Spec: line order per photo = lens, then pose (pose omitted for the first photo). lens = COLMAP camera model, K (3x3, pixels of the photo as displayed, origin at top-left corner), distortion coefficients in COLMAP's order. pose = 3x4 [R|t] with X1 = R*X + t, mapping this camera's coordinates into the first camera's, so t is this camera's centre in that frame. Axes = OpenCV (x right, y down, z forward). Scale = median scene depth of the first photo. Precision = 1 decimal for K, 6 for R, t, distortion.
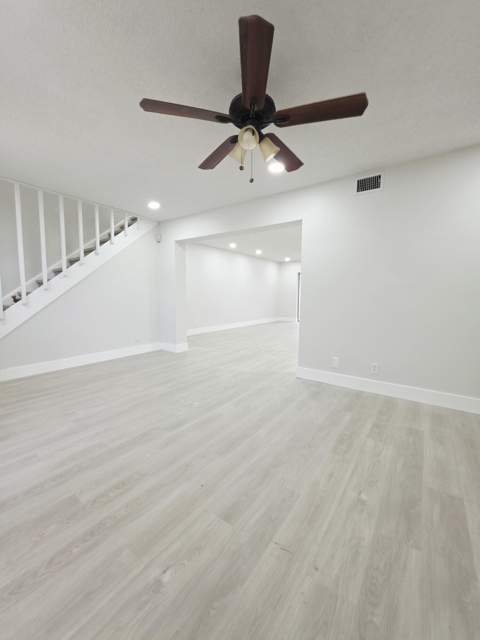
lens RADIAL K [[257.1, 0, 241.3], [0, 257.1, 319.2], [0, 0, 1]] dist [-0.002970, 0.000187]
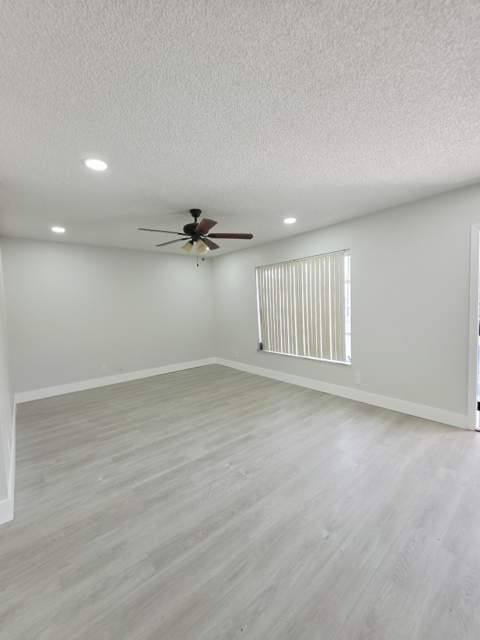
lens RADIAL K [[257.1, 0, 241.3], [0, 257.1, 319.2], [0, 0, 1]] dist [-0.002970, 0.000187]
pose [[-0.971591, 0.014940, 0.236196, -0.531744], [0.049209, 0.988947, 0.139867, -0.312758], [-0.231495, 0.147516, -0.961587, 2.131068]]
